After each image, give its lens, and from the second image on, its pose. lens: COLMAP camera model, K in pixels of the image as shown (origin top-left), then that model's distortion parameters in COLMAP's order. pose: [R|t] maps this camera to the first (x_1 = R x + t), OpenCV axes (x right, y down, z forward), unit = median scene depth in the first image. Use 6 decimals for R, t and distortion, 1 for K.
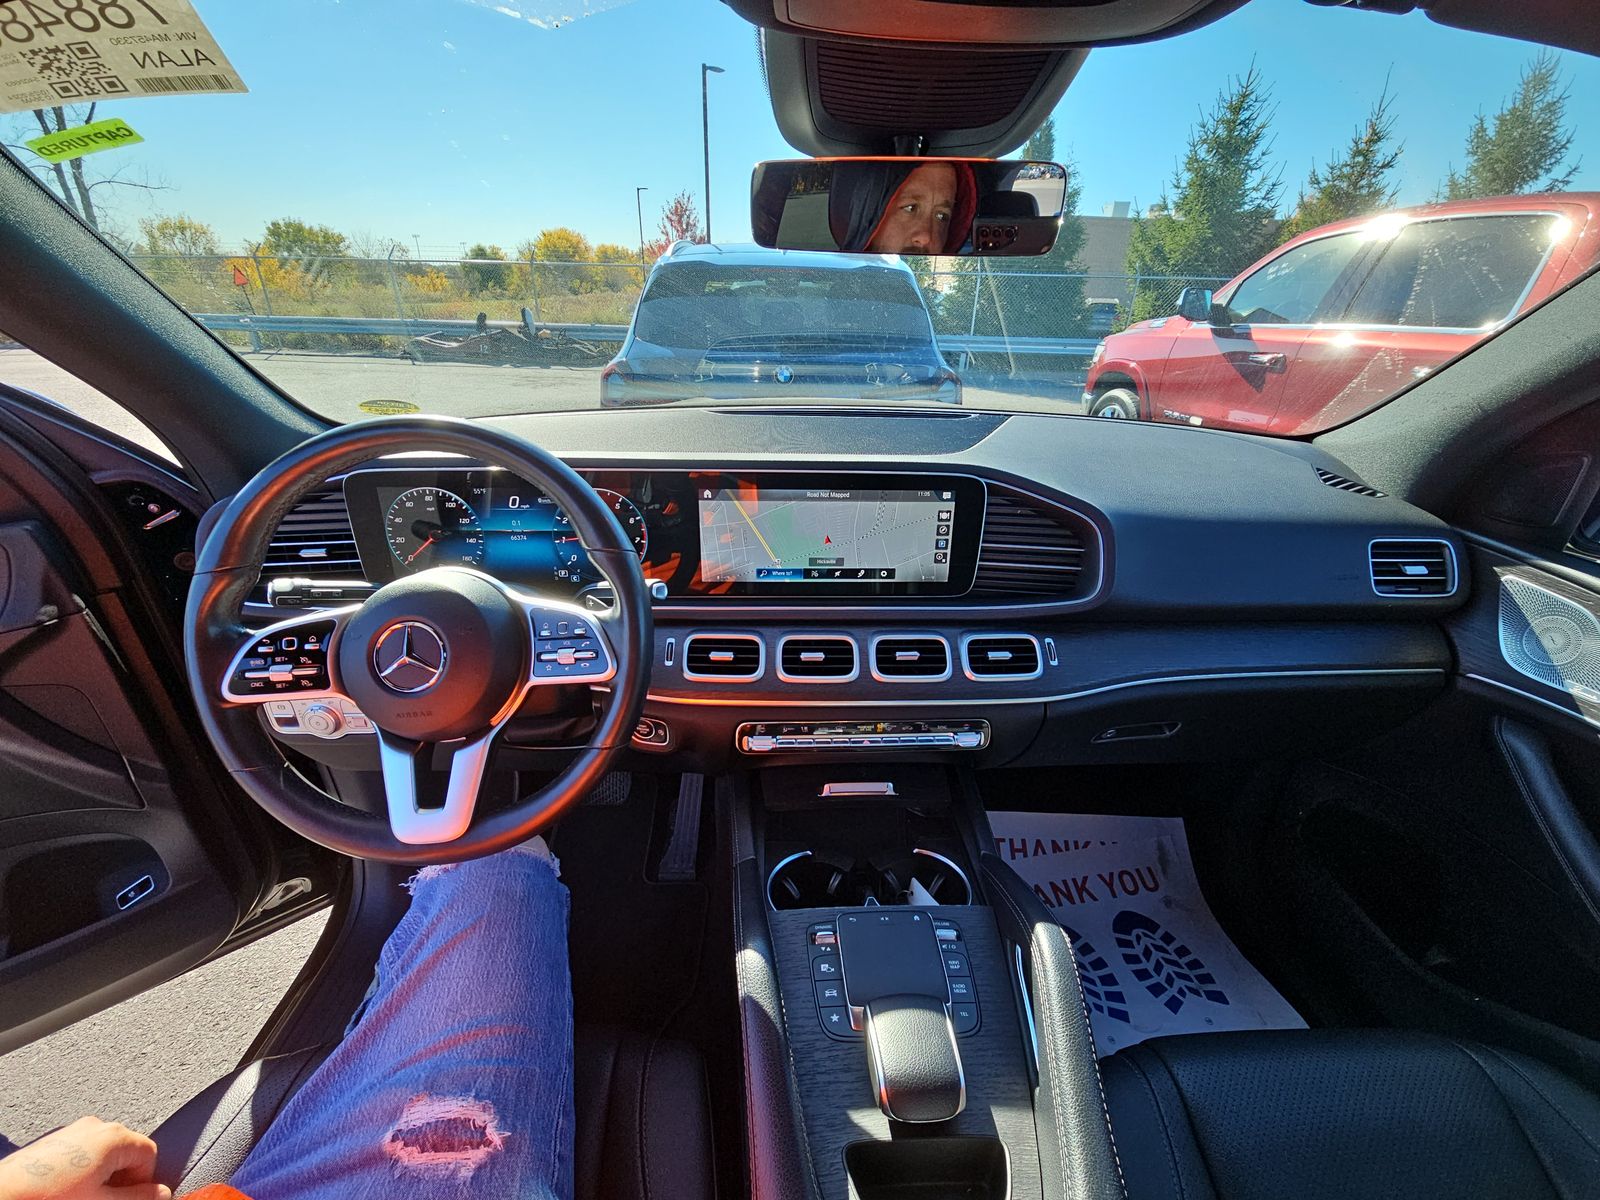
lens RADIAL K [[651.7, 0, 794.1], [0, 651.7, 609.5], [0, 0, 1]] dist [0.004990, -0.005570]
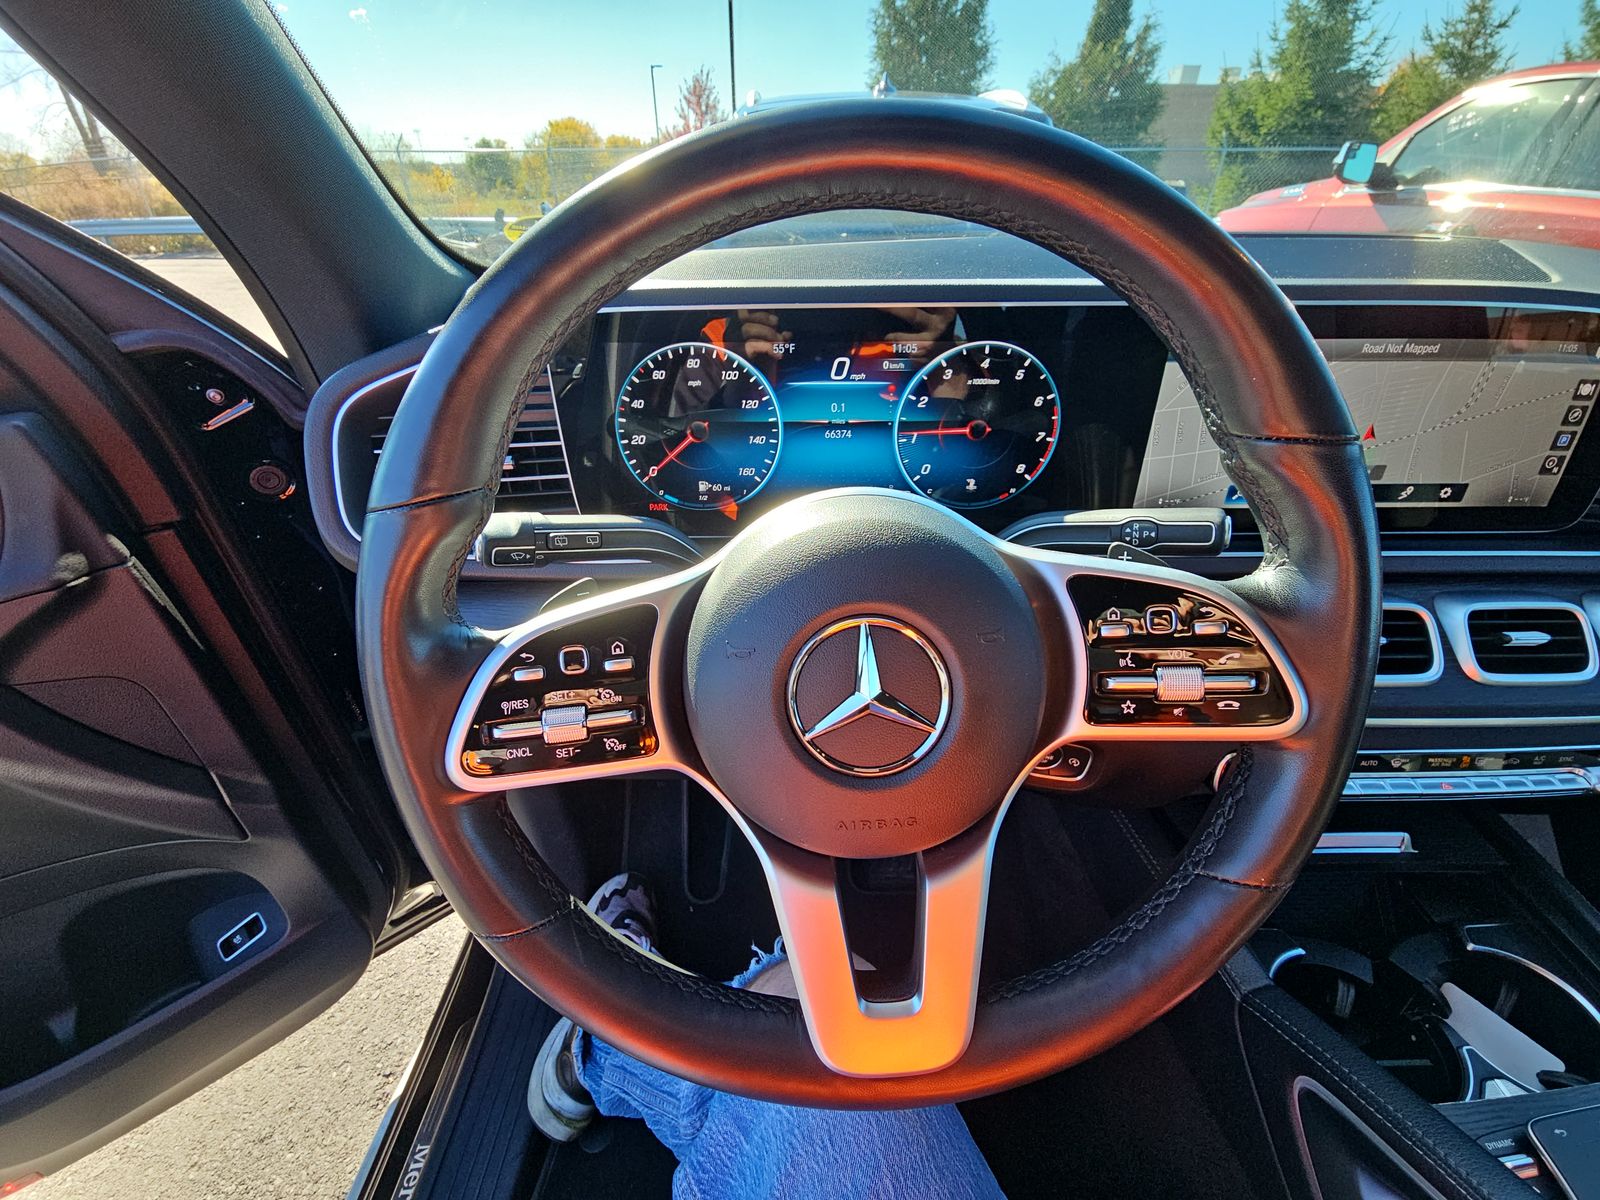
lens RADIAL K [[651.7, 0, 792.0], [0, 651.7, 603.0], [0, 0, 1]] dist [0.004990, -0.005570]
pose [[0.999308, 0.000316, -0.037189, -0.403100], [0.004025, 0.993171, 0.116602, -0.026457], [0.036972, -0.116671, 0.992482, 0.371584]]
